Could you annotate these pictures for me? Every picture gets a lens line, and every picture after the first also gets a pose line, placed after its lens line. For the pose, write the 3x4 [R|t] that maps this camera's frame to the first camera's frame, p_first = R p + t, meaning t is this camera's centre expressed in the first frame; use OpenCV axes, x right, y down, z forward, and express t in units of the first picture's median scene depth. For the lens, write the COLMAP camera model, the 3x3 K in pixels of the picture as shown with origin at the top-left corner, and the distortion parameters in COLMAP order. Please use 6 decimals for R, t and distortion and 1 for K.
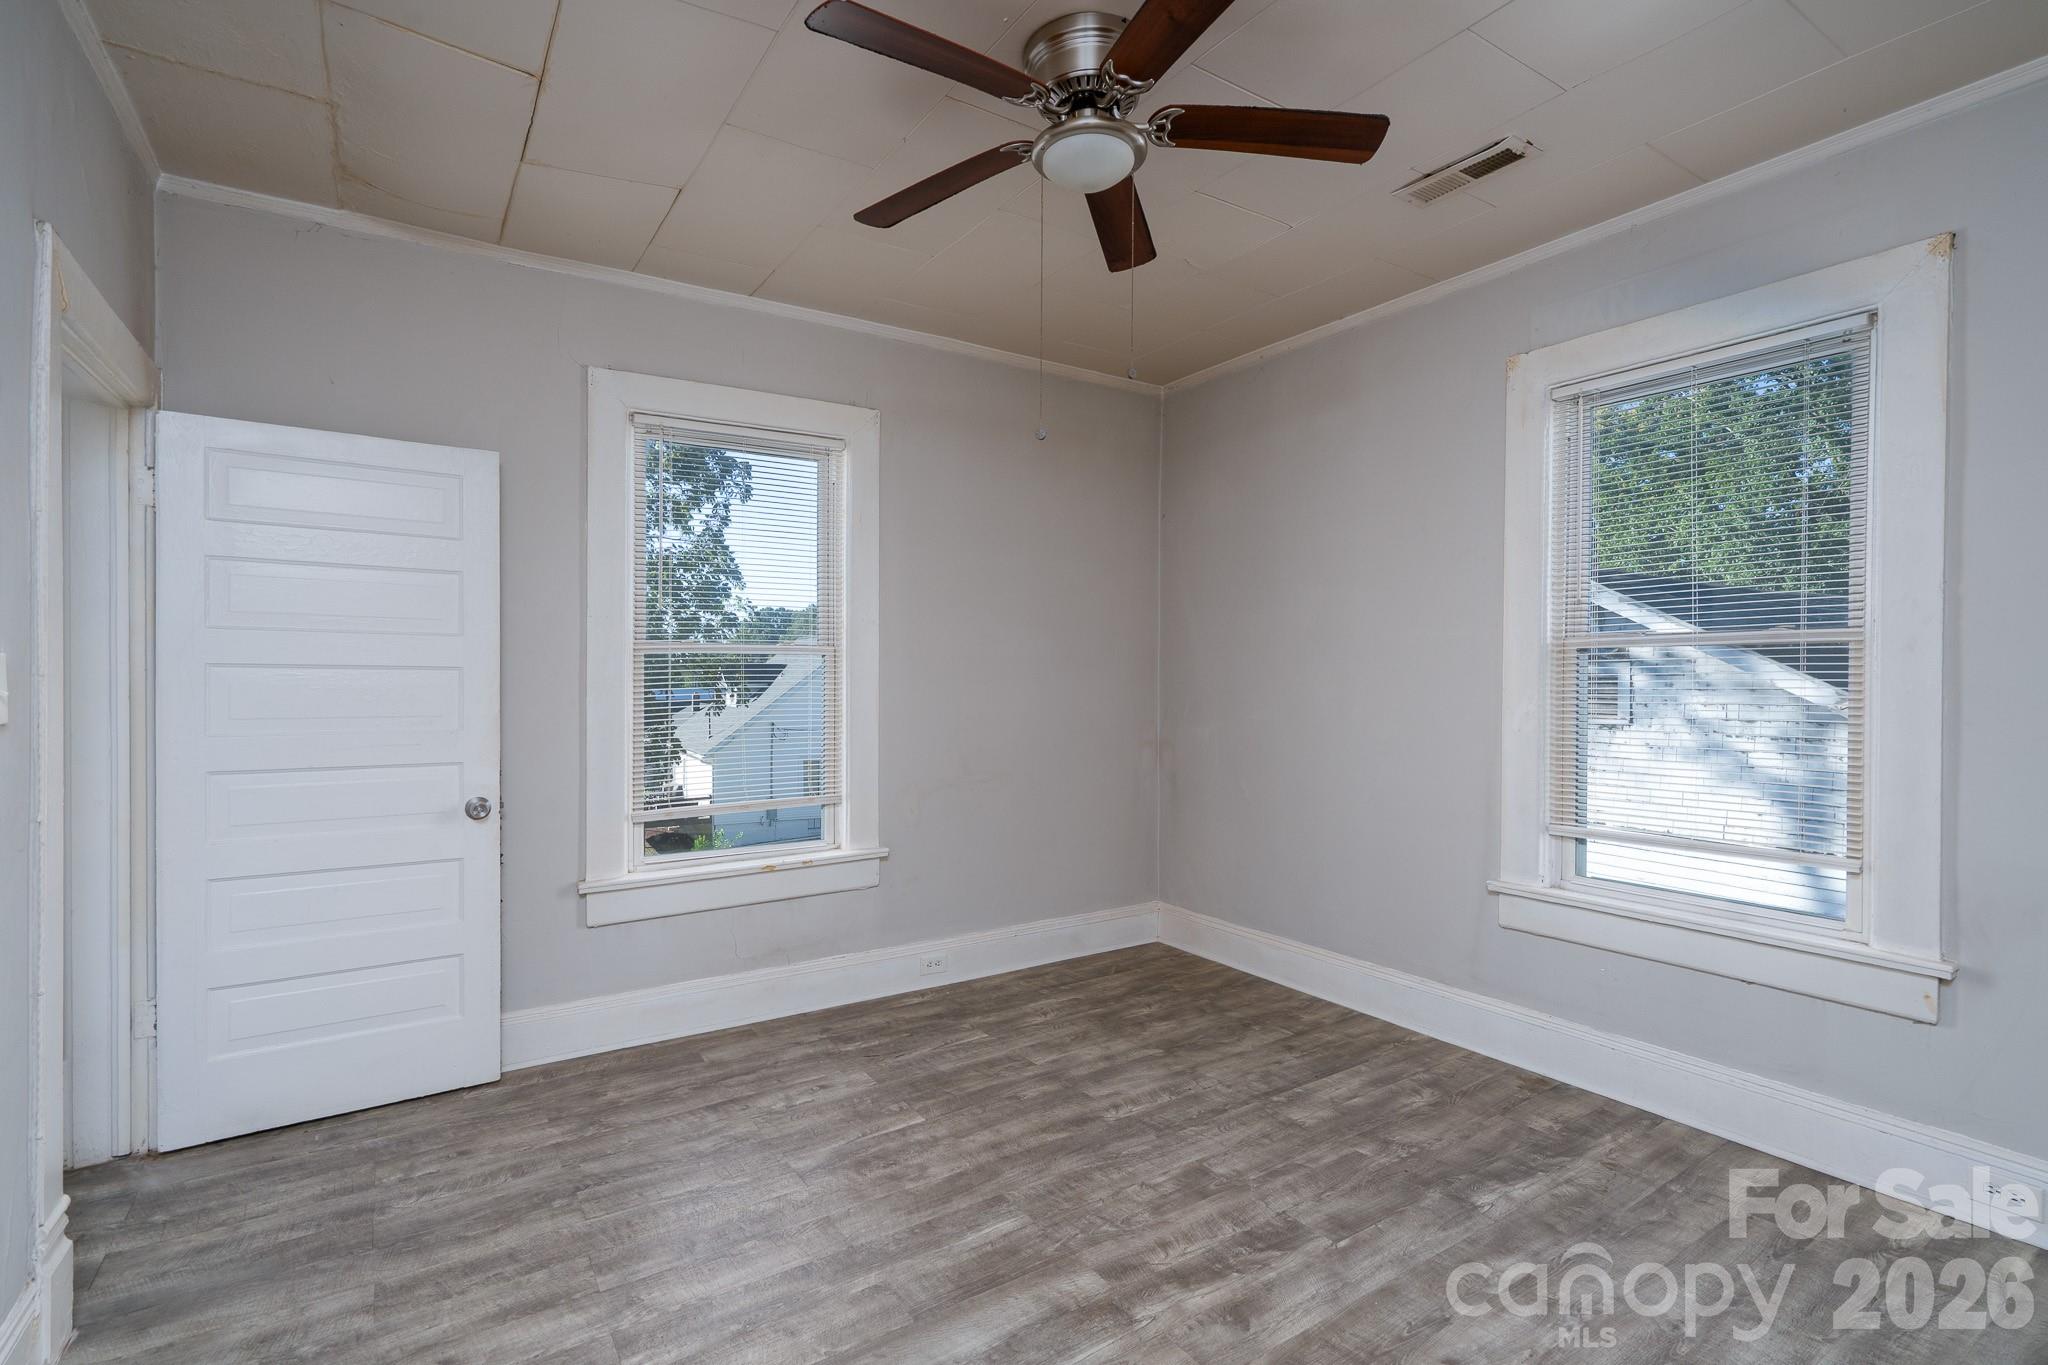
lens RADIAL K [[942.7, 0, 1012.0], [0, 942.7, 696.3], [0, 0, 1]] dist [-0.003600, 0.000895]
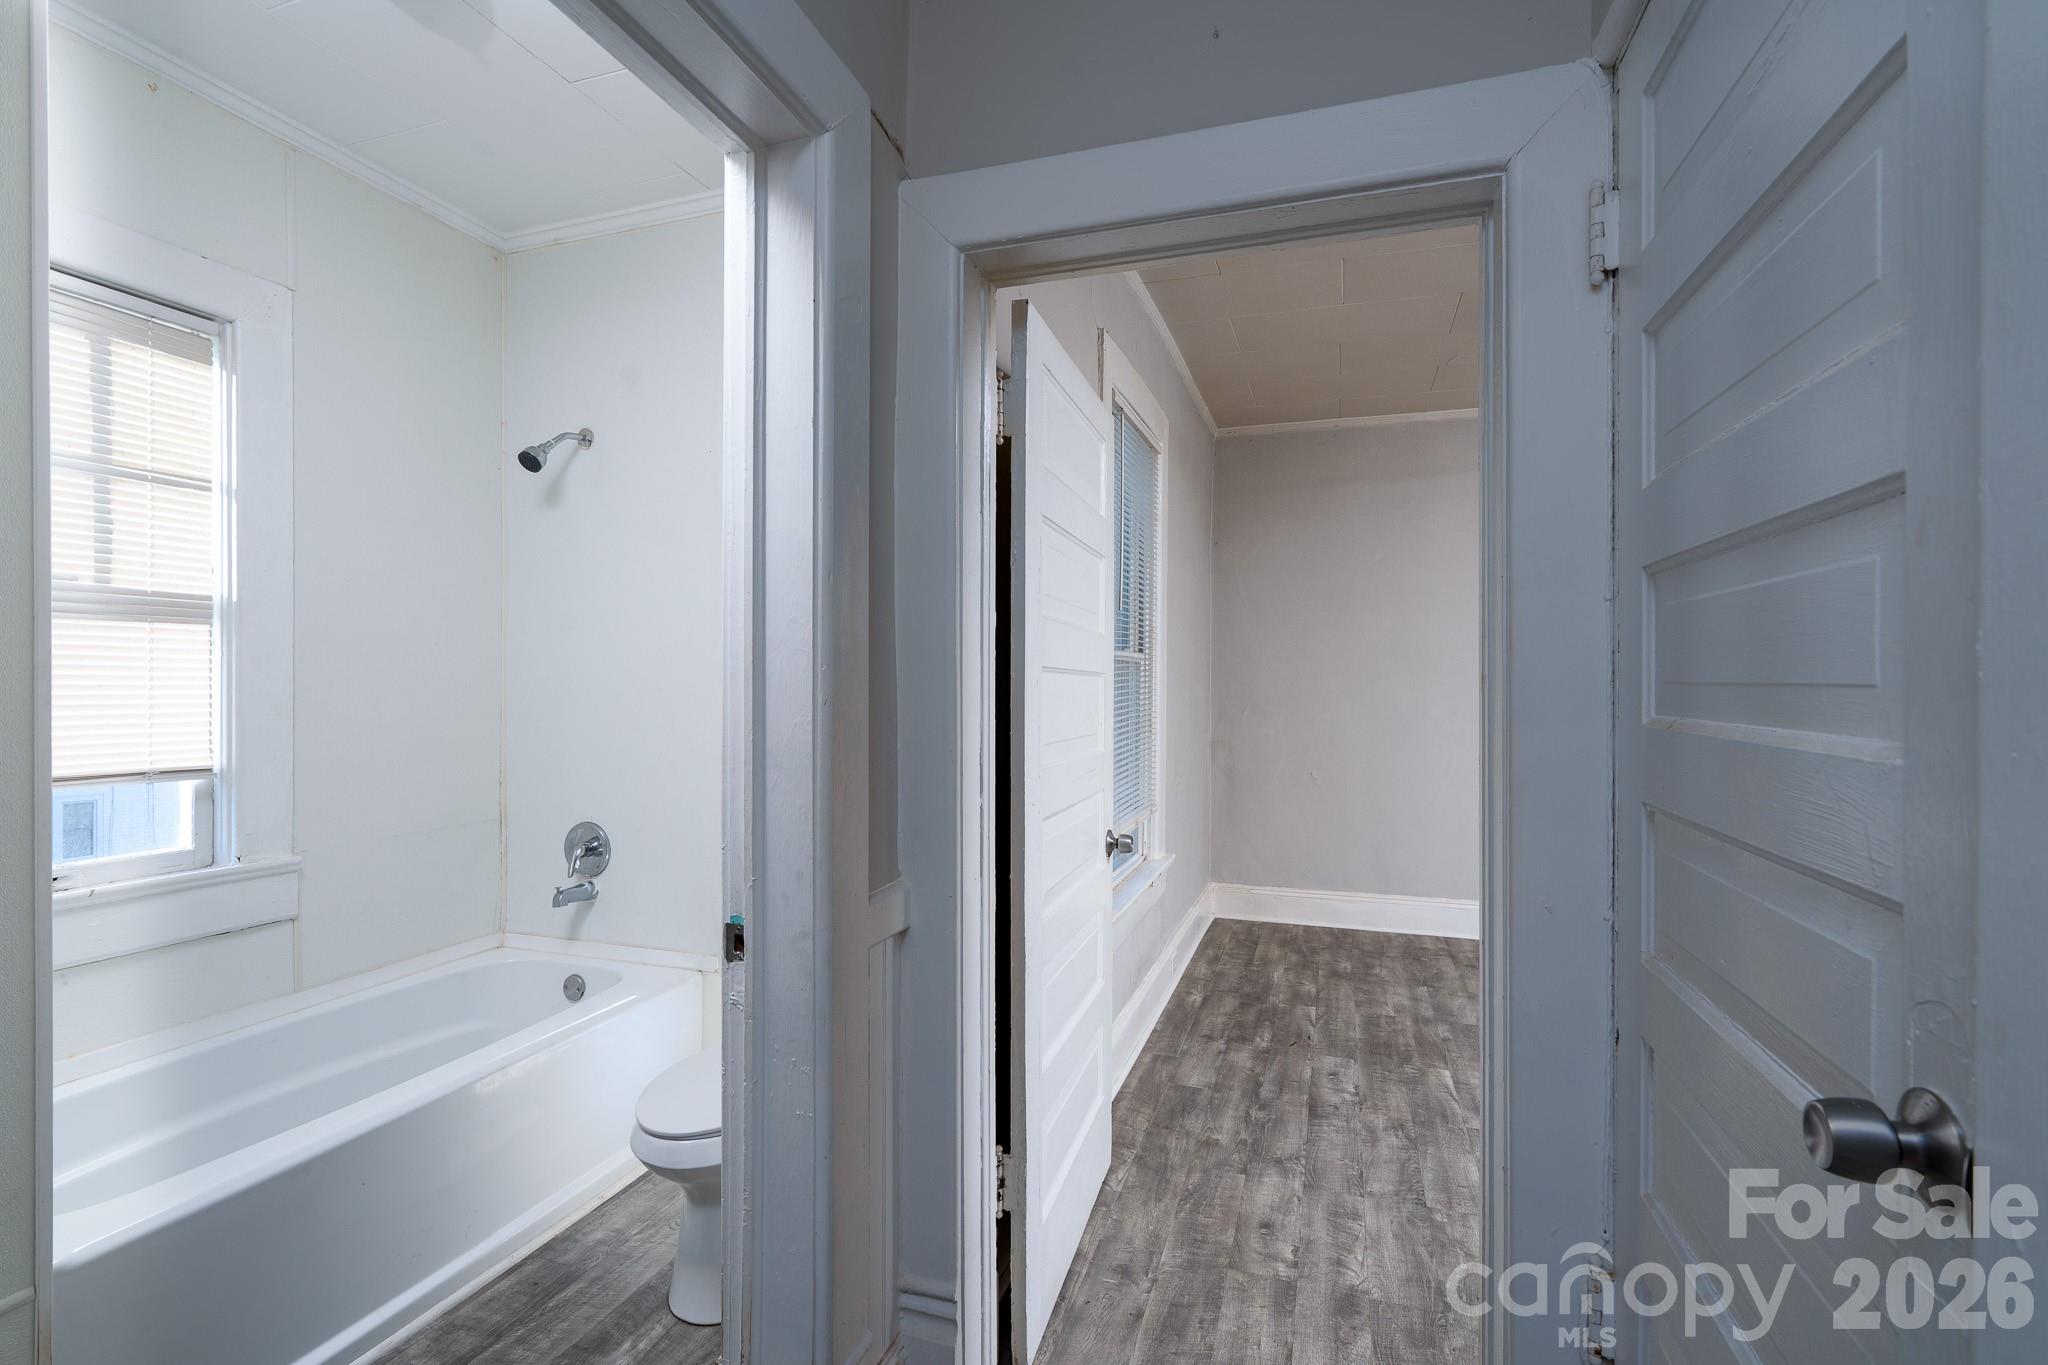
lens RADIAL K [[942.7, 0, 1009.6], [0, 942.7, 689.0], [0, 0, 1]] dist [-0.003600, 0.000895]
pose [[0.793219, -0.003953, 0.608924, -1.085941], [0.012106, 0.999884, -0.009278, -0.012028], [-0.608816, 0.014731, 0.793175, 0.361329]]
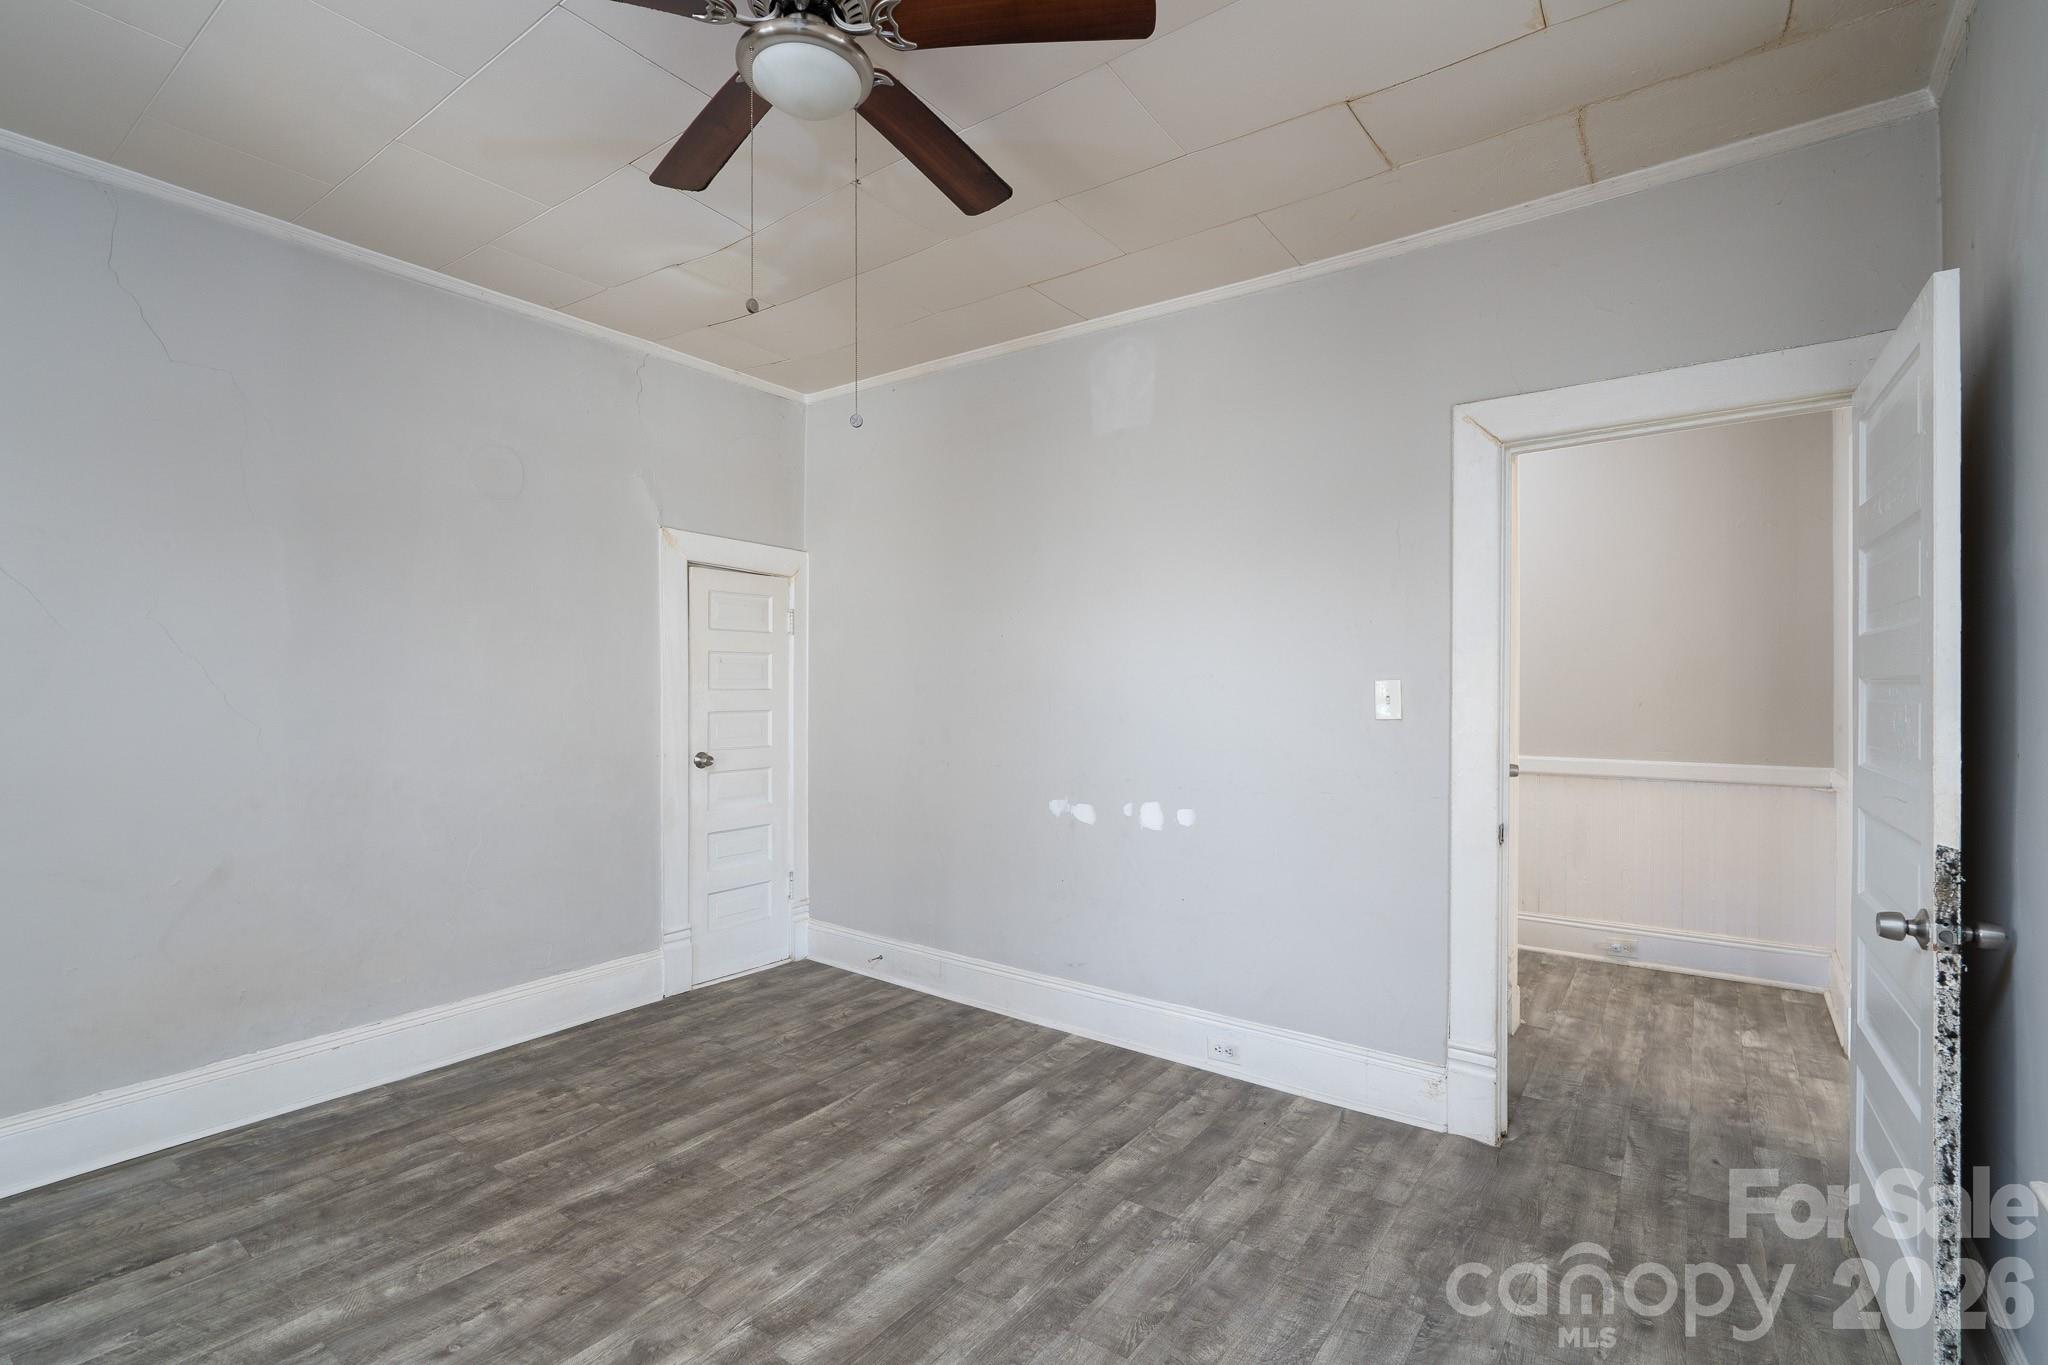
lens RADIAL K [[942.7, 0, 1002.6], [0, 942.7, 685.8], [0, 0, 1]] dist [-0.003600, 0.000895]
pose [[-0.939204, -0.002088, -0.343354, 0.139570], [-0.006741, 0.999901, 0.012360, -0.033481], [0.343294, 0.013923, -0.939125, 1.266618]]
